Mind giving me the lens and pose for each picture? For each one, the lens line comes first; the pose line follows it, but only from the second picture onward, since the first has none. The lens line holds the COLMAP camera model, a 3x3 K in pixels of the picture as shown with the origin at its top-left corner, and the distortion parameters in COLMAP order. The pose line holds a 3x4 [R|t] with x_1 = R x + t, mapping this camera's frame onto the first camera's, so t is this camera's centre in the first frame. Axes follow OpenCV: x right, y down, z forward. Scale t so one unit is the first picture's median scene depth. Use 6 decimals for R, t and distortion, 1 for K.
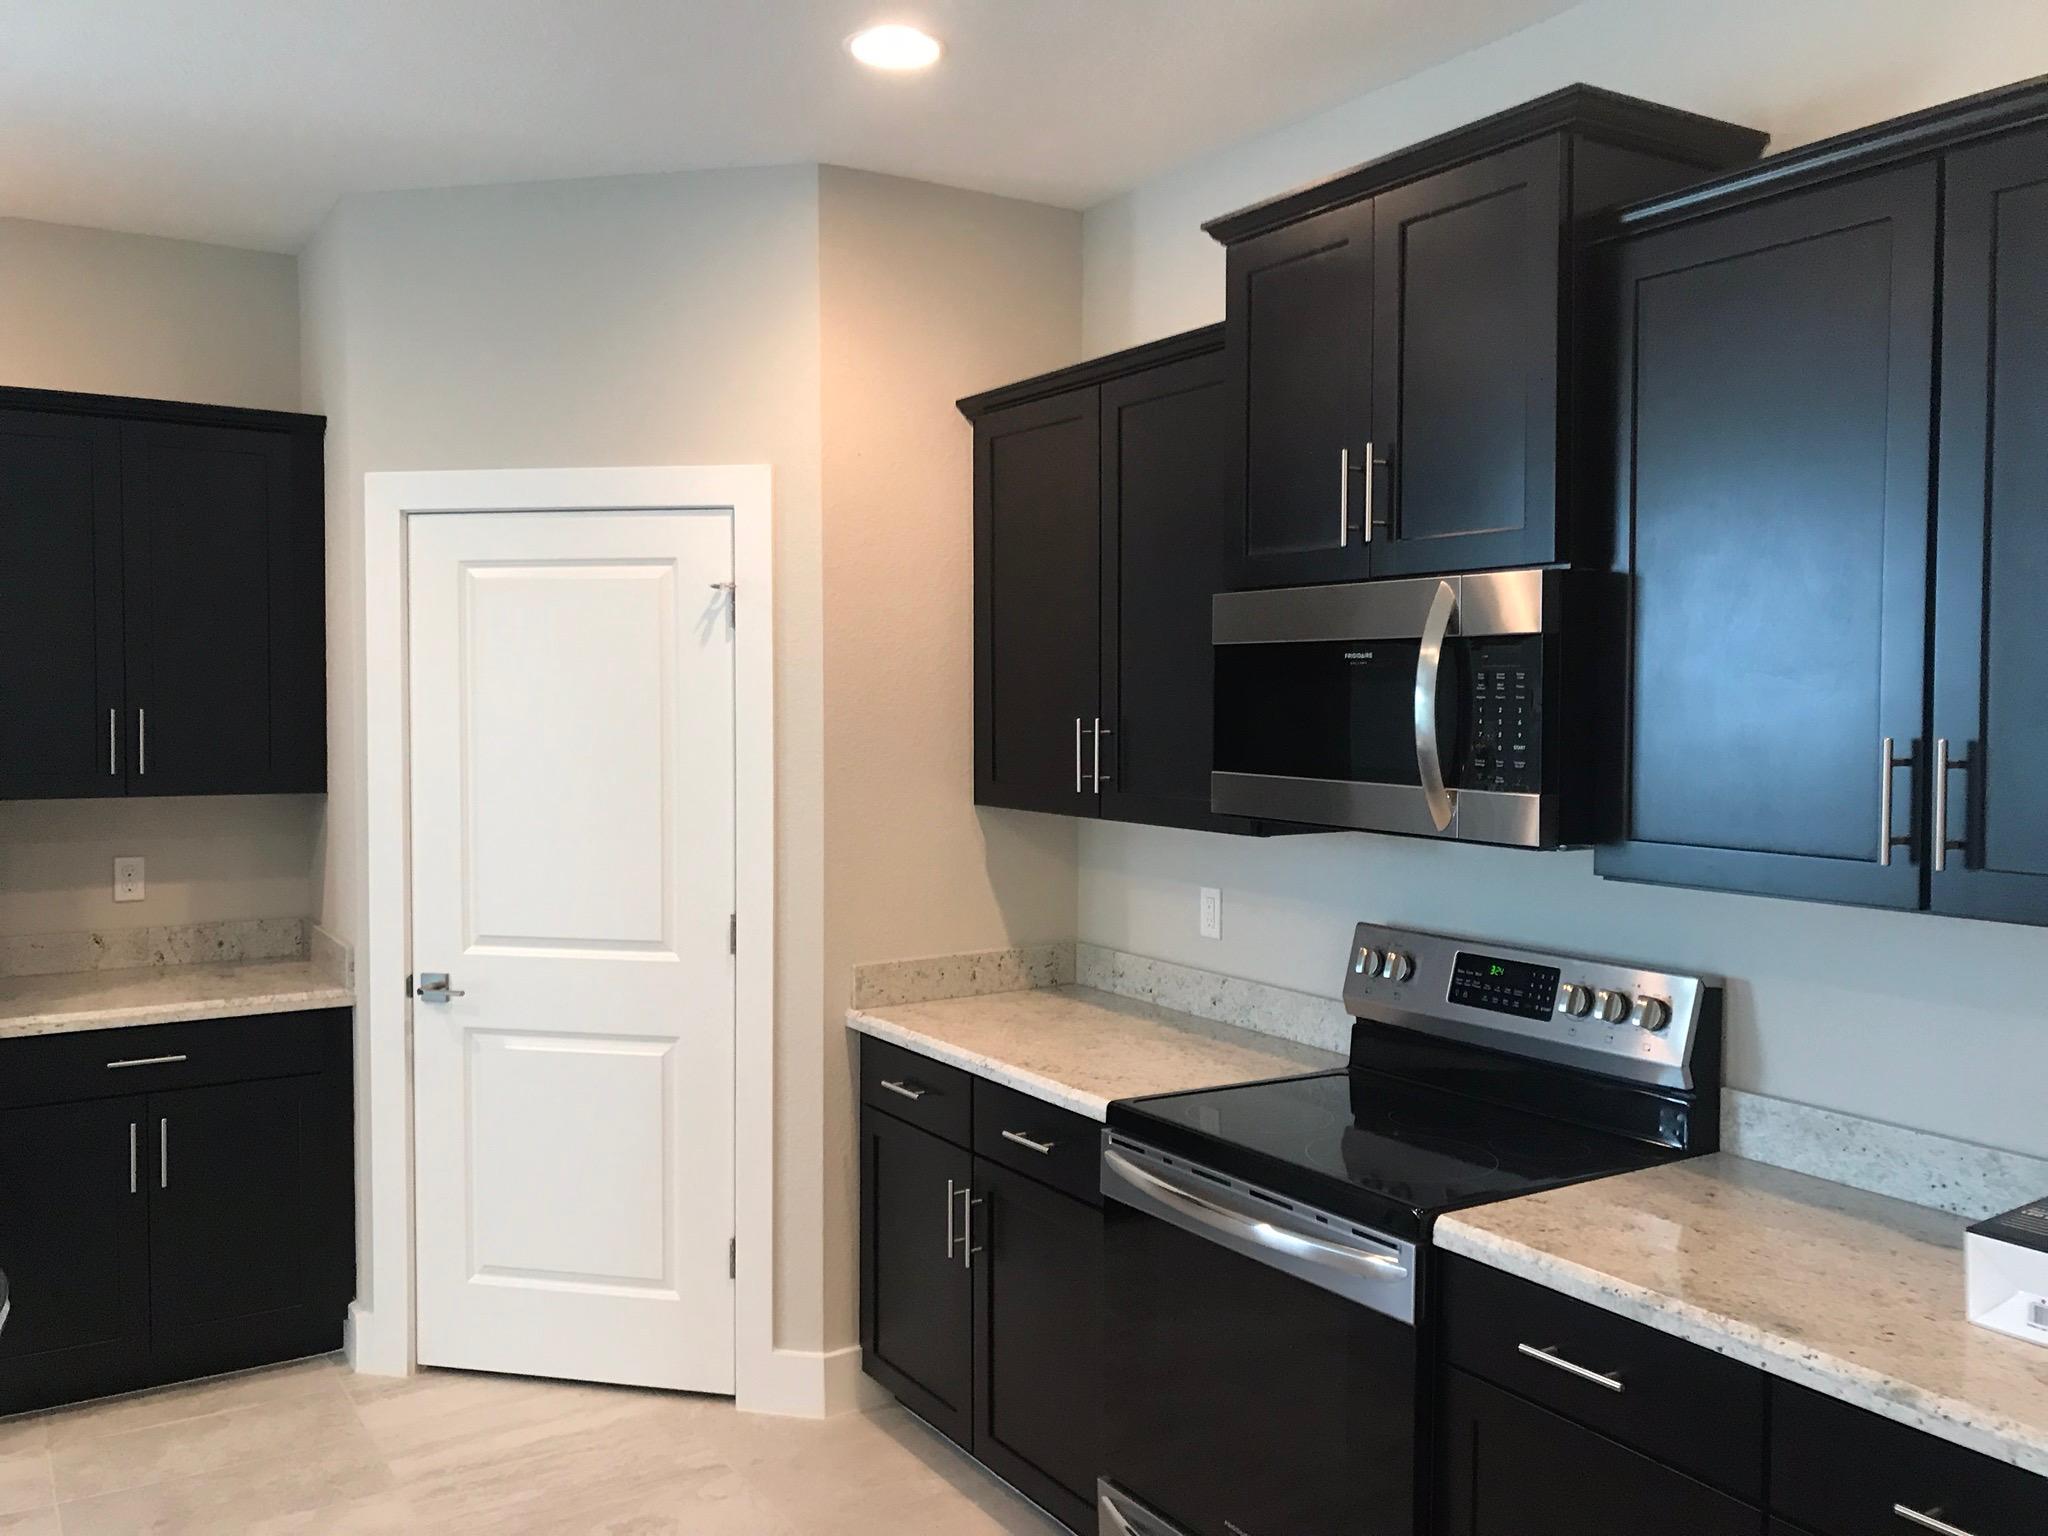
lens RADIAL K [[1703.1, 0, 1025.1], [0, 1703.1, 759.5], [0, 0, 1]] dist [0.003558, -0.008508]
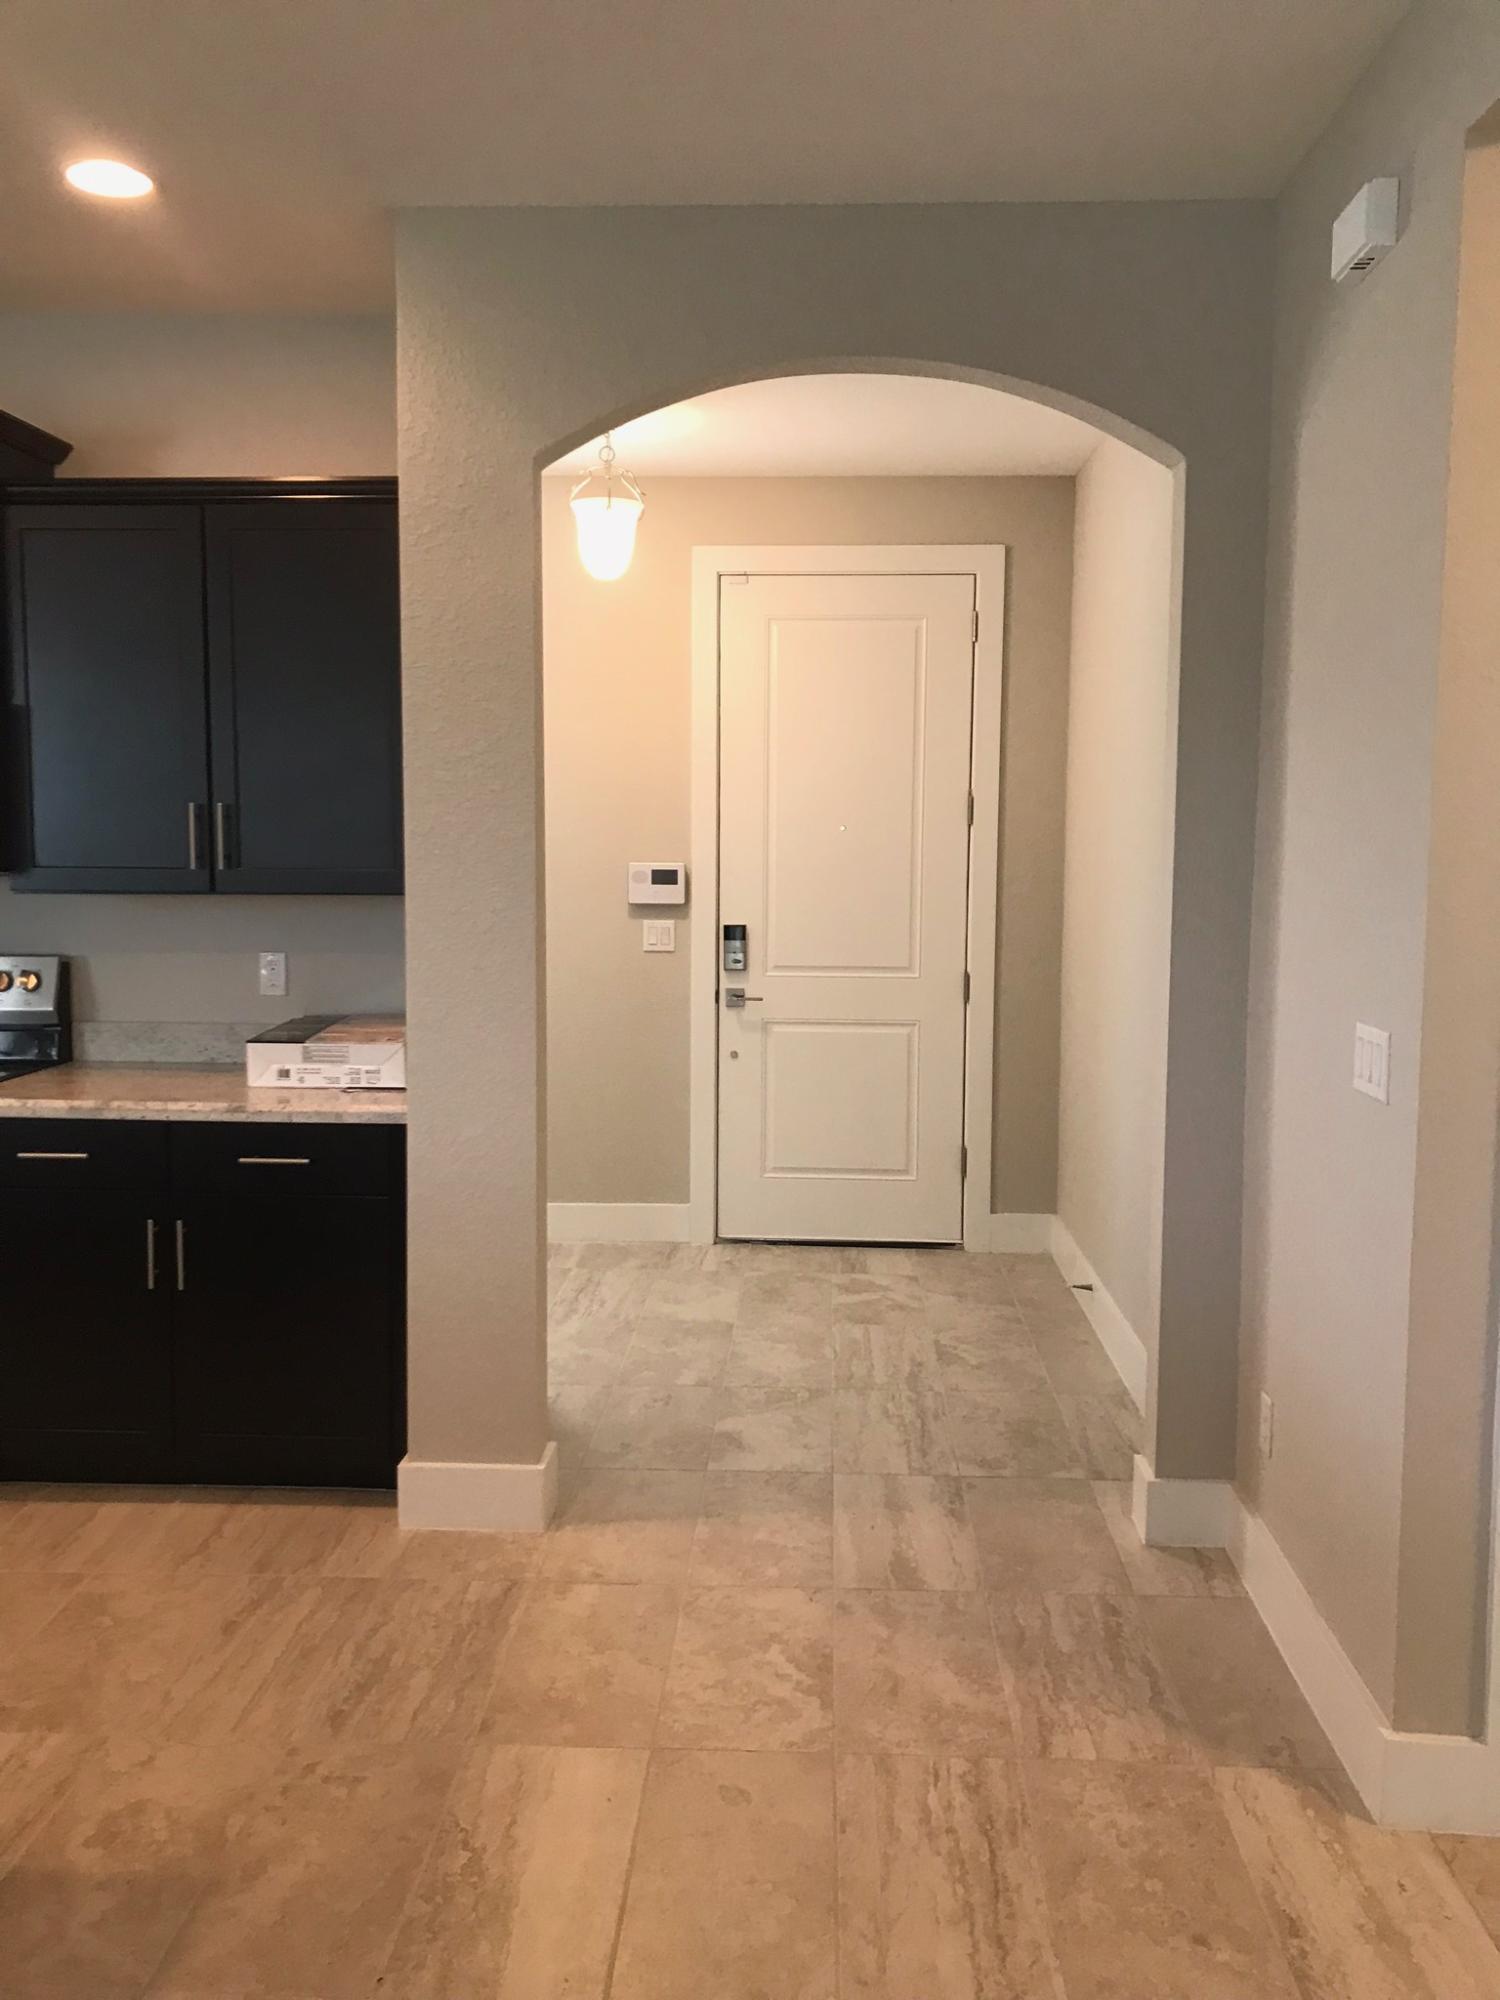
lens RADIAL K [[1663.2, 0, 748.9], [0, 1663.2, 998.1], [0, 0, 1]] dist [0.003558, -0.008508]
pose [[0.583254, -0.084297, 0.807904, -0.636615], [0.025533, 0.996012, 0.085491, 0.058295], [-0.811889, -0.029235, 0.583080, -0.594420]]
